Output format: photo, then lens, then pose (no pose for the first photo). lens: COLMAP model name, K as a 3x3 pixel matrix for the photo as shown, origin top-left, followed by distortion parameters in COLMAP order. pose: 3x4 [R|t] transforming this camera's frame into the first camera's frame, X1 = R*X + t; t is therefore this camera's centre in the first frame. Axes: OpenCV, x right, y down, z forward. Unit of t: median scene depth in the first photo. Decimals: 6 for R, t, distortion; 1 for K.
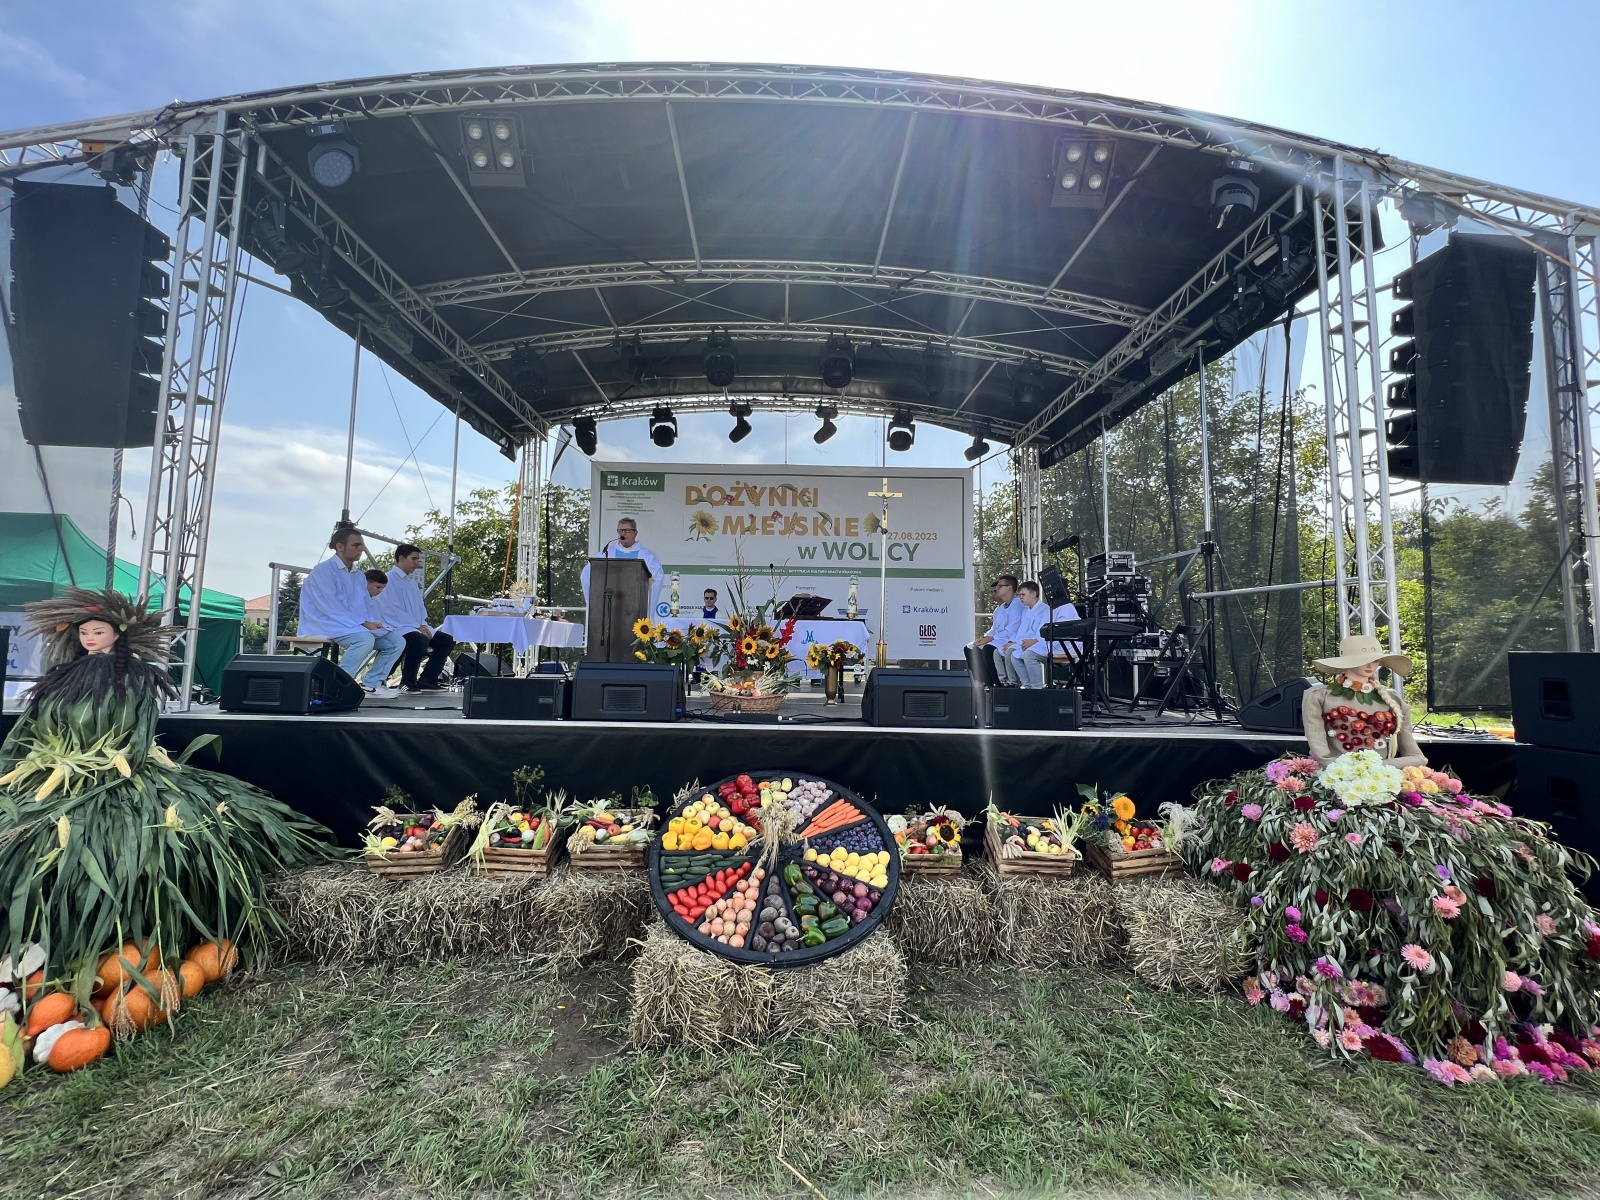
lens RADIAL K [[639.6, 0, 798.5], [0, 639.6, 600.0], [0, 0, 1]] dist [-0.000962, 0.000098]
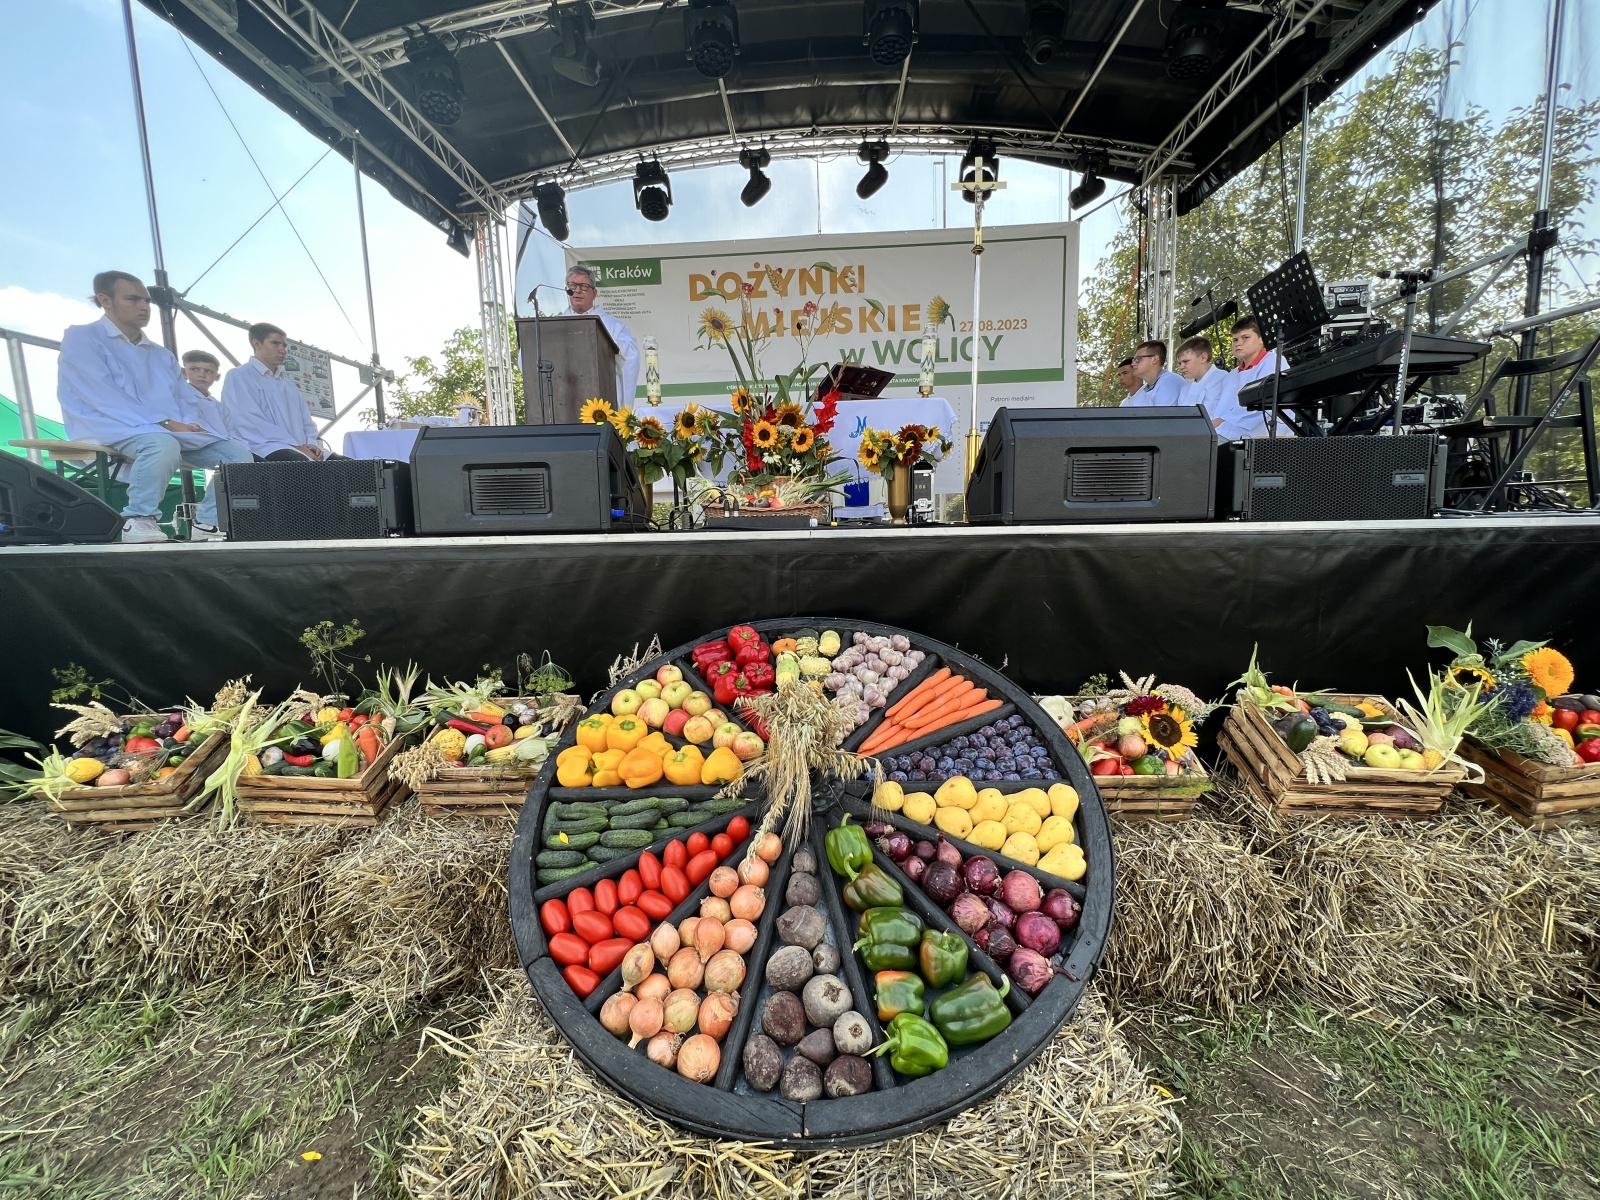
lens RADIAL K [[639.6, 0, 799.3], [0, 639.6, 597.0], [0, 0, 1]] dist [-0.000962, 0.000098]
pose [[0.996553, -0.033211, -0.076022, -0.001795], [0.047079, 0.980920, 0.188623, 0.086894], [0.068307, -0.191552, 0.979103, 0.283465]]
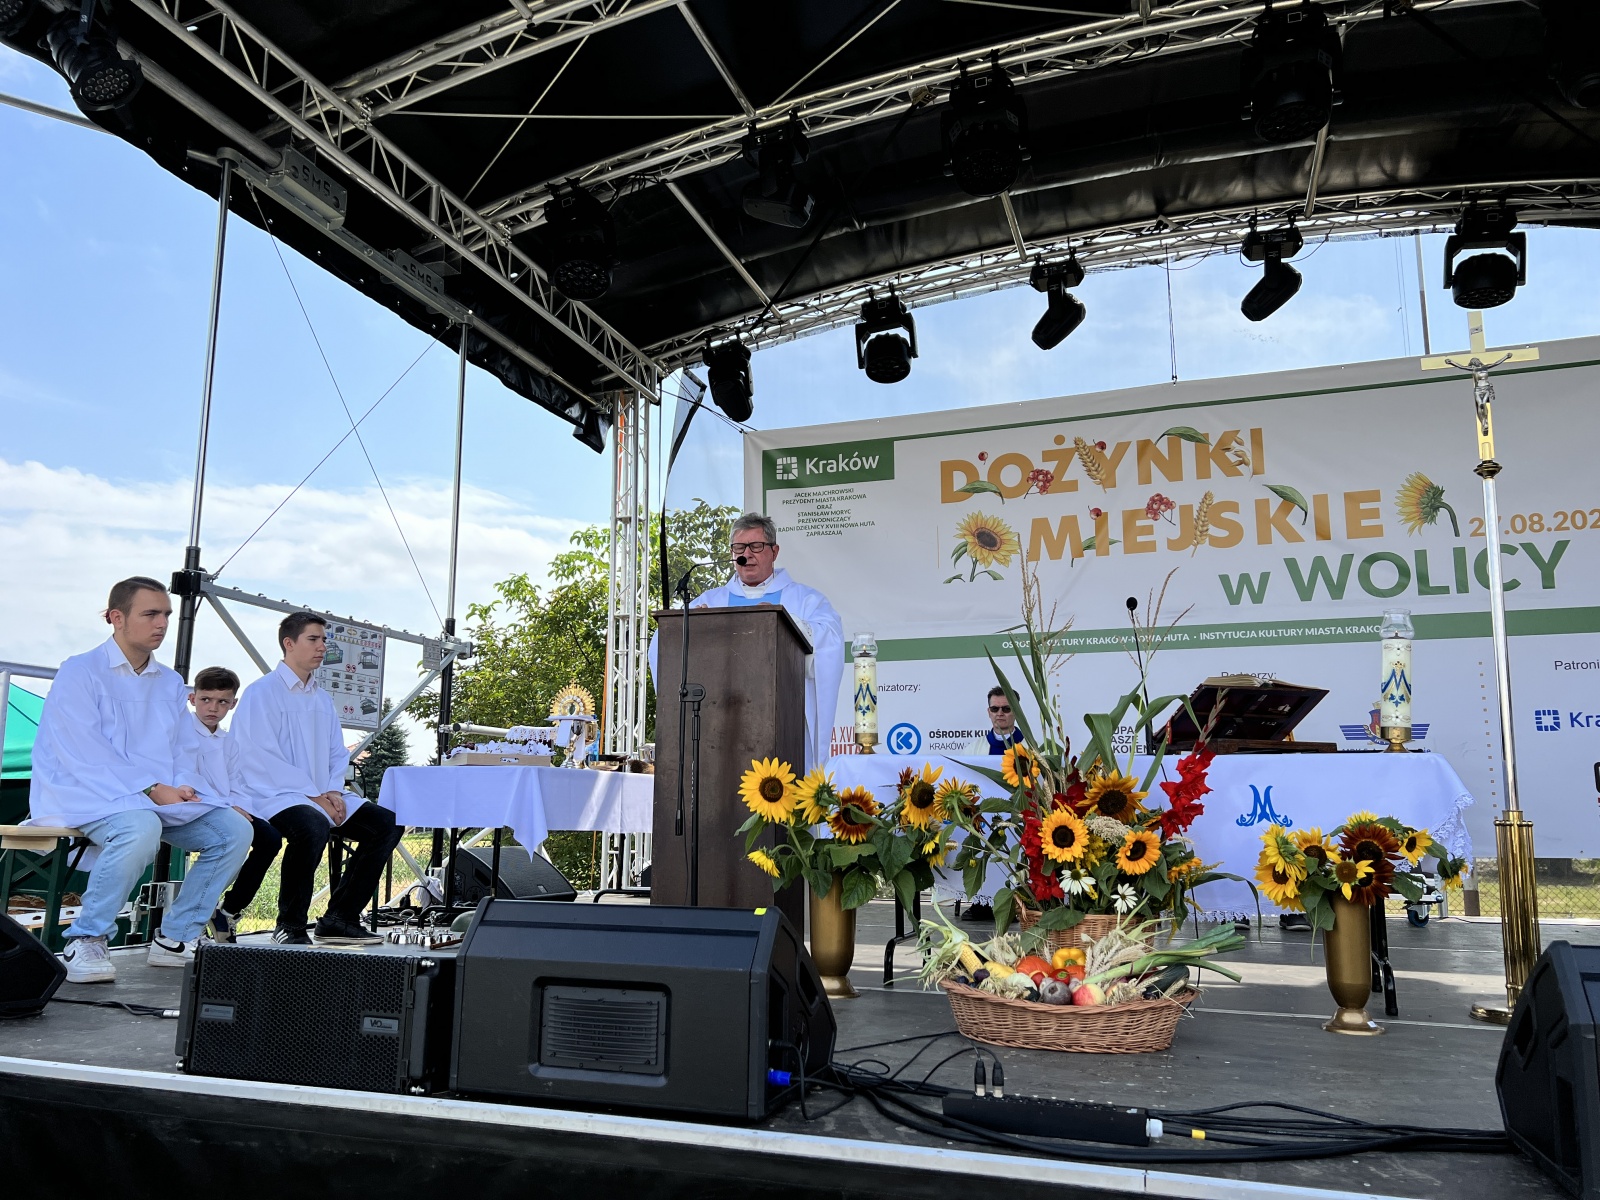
lens RADIAL K [[1199.2, 0, 794.4], [0, 1199.2, 613.1], [0, 0, 1]] dist [0.057686, -0.068979]
pose [[0.936922, -0.070178, -0.342420, 0.010066], [0.036922, 0.994027, -0.102698, 0.012979], [0.347582, 0.083578, 0.933917, 0.281039]]
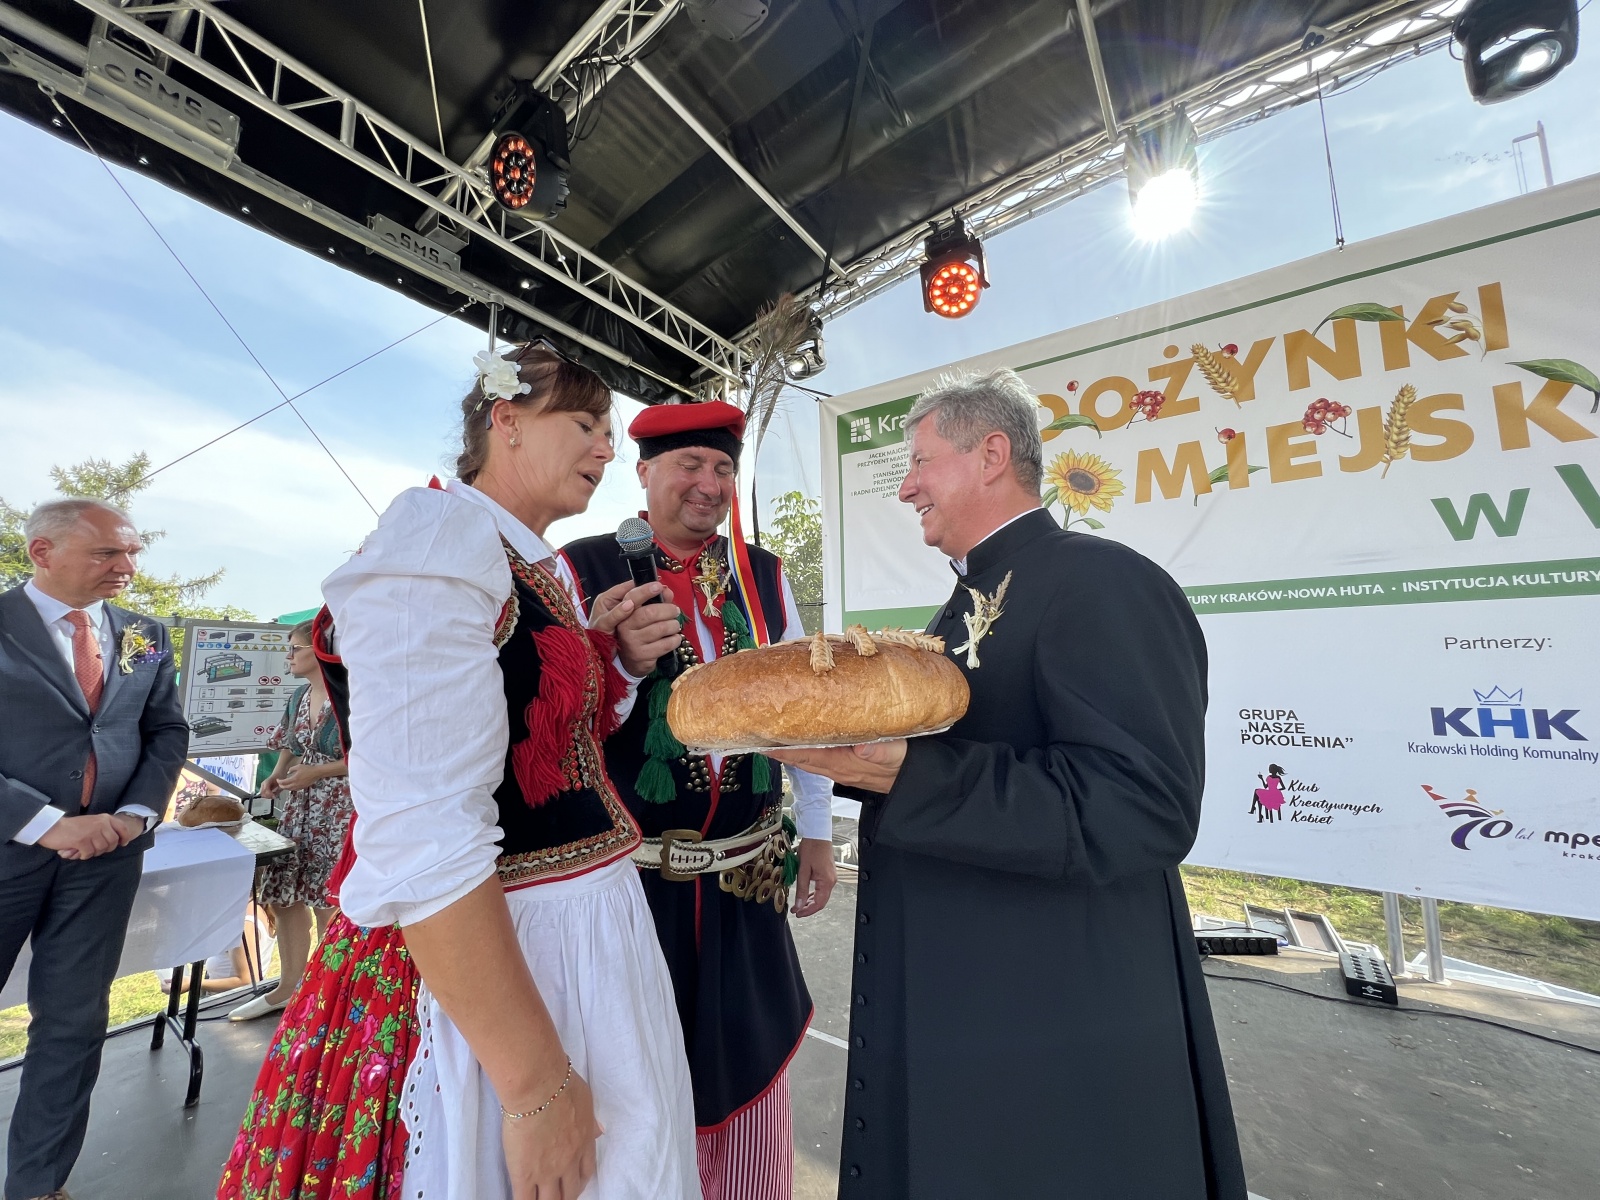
lens RADIAL K [[639.6, 0, 798.1], [0, 639.6, 598.7], [0, 0, 1]] dist [-0.000962, 0.000098]
pose [[0.812948, -0.087855, -0.575672, -0.104546], [0.067011, 0.996101, -0.057387, -0.060331], [0.578468, 0.008076, 0.815665, 0.869771]]
